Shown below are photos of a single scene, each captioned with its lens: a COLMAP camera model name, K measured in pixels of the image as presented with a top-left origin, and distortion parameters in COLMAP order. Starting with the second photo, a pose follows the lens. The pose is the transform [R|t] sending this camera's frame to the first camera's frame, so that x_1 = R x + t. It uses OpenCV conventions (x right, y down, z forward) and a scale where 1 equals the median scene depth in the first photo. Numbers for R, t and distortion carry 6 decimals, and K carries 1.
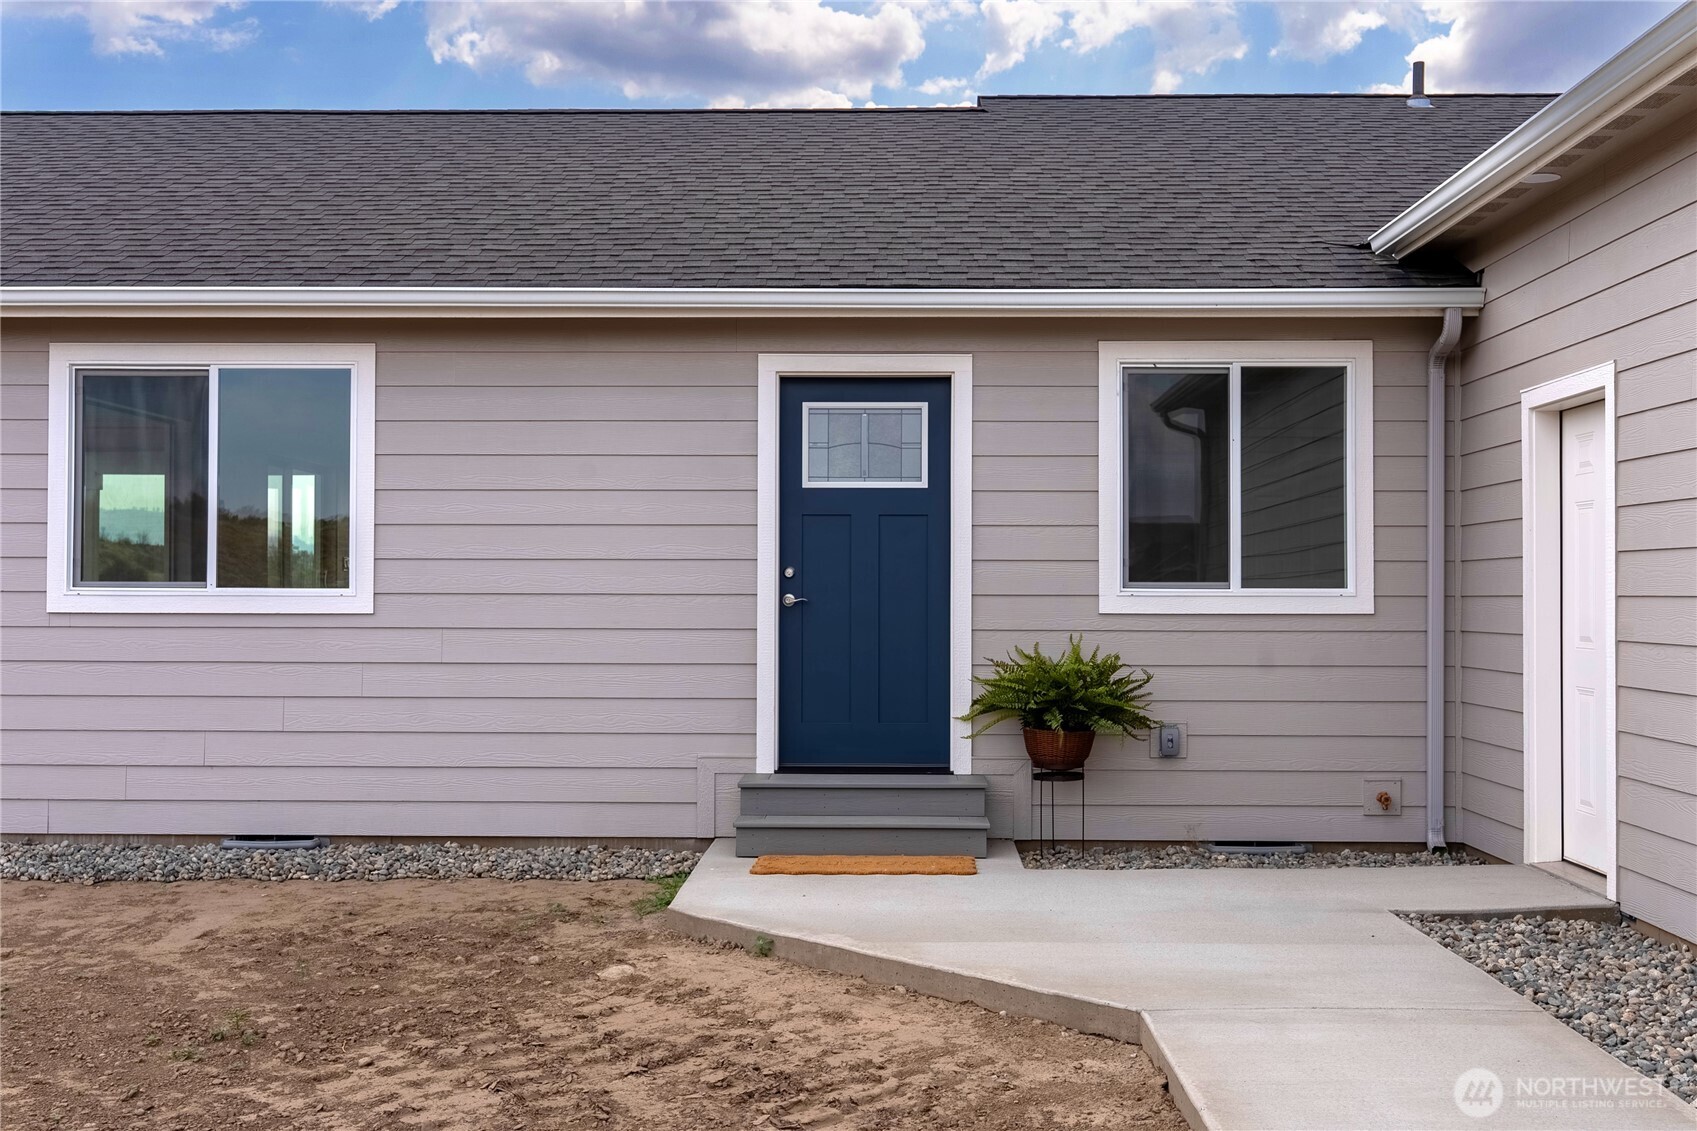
lens RADIAL K [[1821.0, 0, 846.0], [0, 1821.0, 564.3], [0, 0, 1]] dist [0.003179, 0.000000]
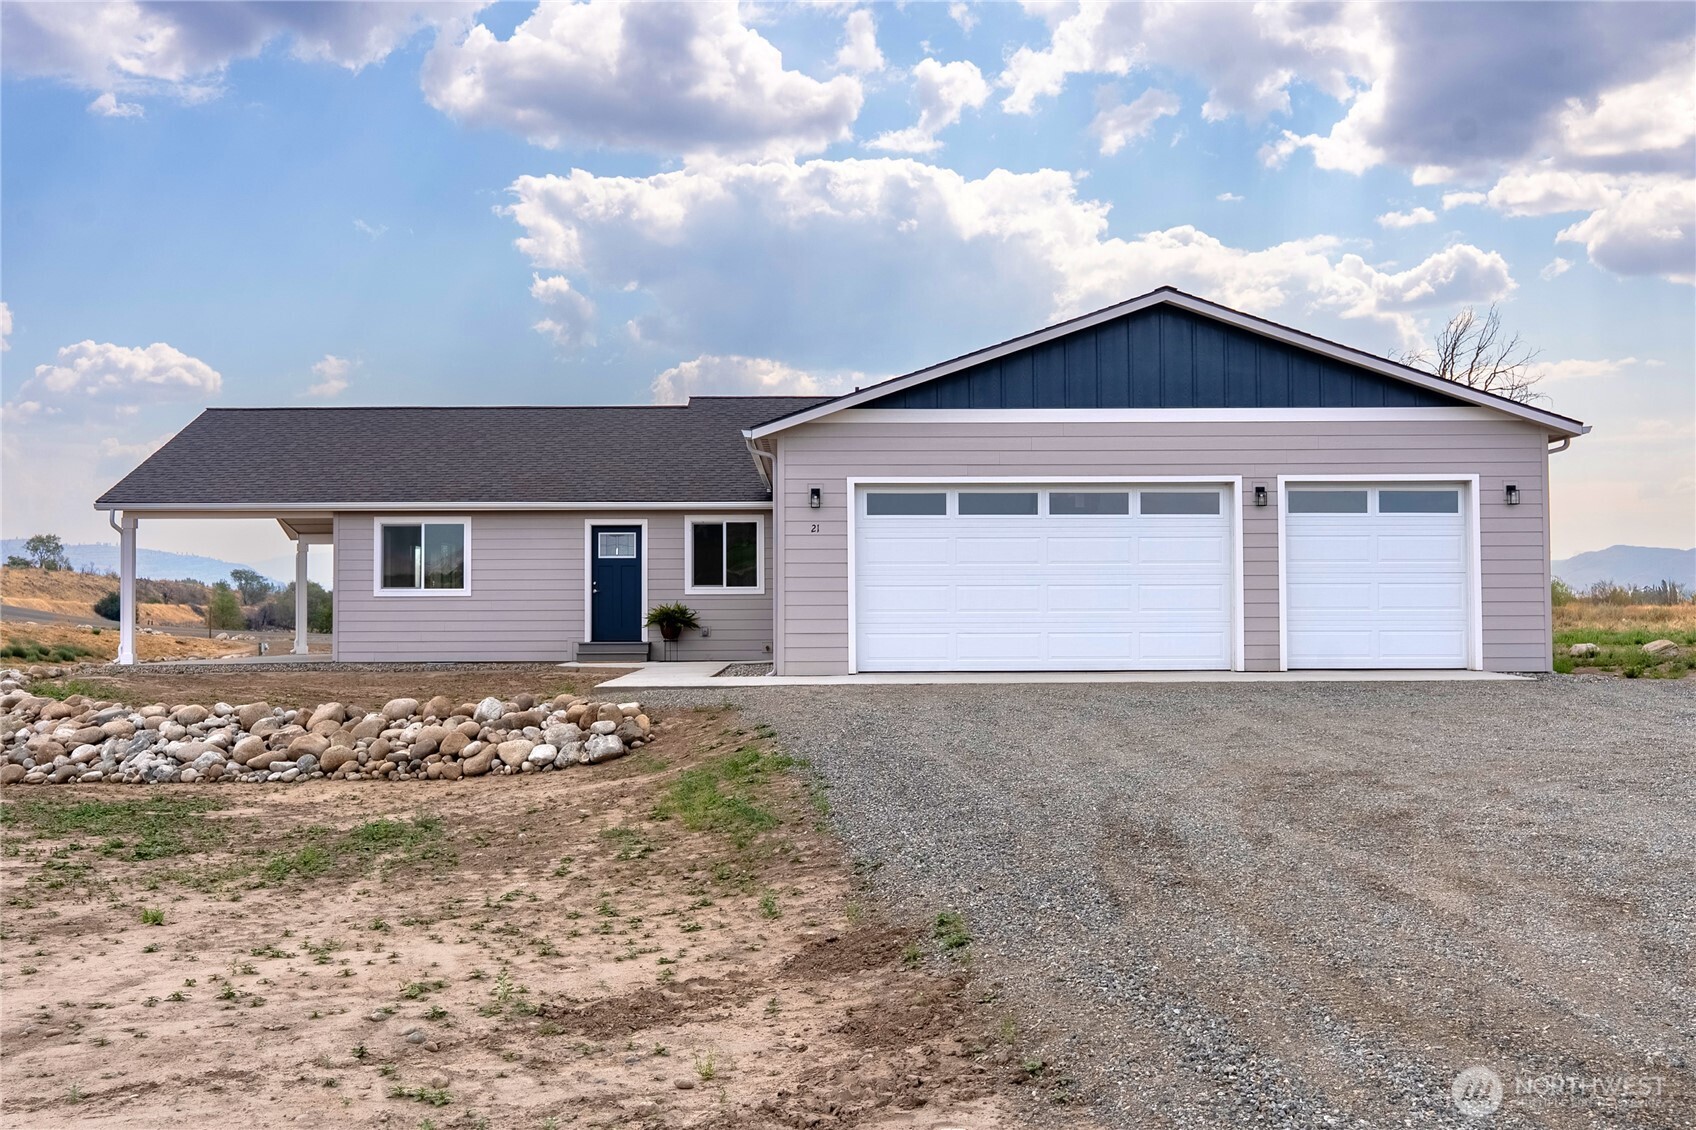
lens RADIAL K [[1692.7, 0, 851.9], [0, 1692.7, 568.2], [0, 0, 1]] dist [0.010362, 0.000000]
pose [[0.999088, -0.006554, 0.042189, 0.318049], [0.006933, 0.999937, -0.008823, 0.007895], [-0.042128, 0.009107, 0.999071, -2.194617]]
